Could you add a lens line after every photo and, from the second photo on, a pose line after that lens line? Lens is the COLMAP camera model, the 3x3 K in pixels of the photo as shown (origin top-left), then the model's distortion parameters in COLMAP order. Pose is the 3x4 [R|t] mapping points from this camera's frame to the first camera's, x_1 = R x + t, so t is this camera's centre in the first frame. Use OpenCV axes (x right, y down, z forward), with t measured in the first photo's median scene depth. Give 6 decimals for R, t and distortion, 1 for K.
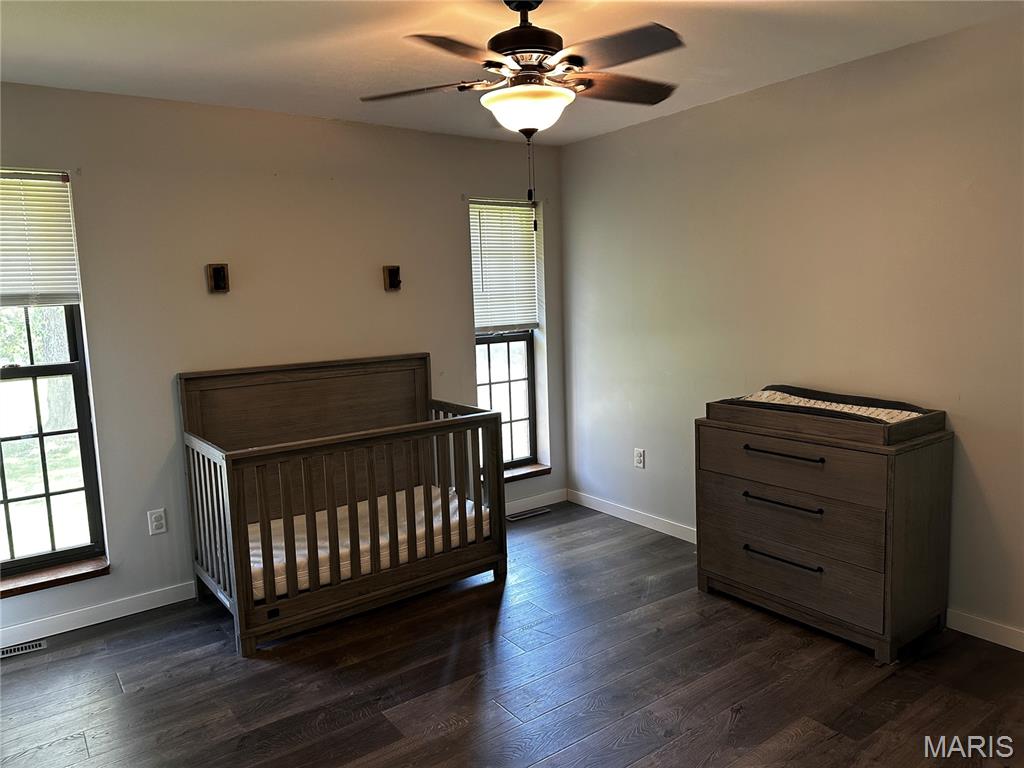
lens RADIAL K [[747.7, 0, 512.0], [0, 747.7, 384.0], [0, 0, 1]] dist [0.000262, 0.000109]
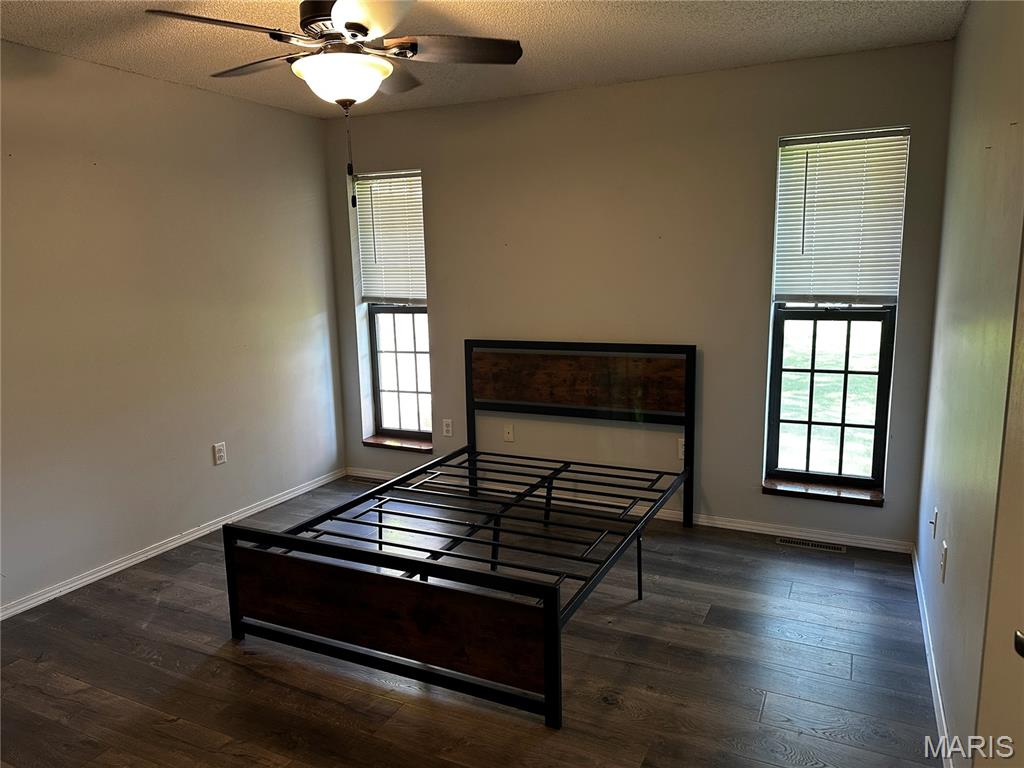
lens RADIAL K [[693.5, 0, 512.0], [0, 693.5, 384.0], [0, 0, 1]] dist [0.158939, -0.179542]
pose [[0.483782, 0.169724, -0.858574, 0.499944], [-0.105275, 0.985178, 0.135432, -0.058233], [0.868834, 0.024867, 0.494479, 0.357531]]
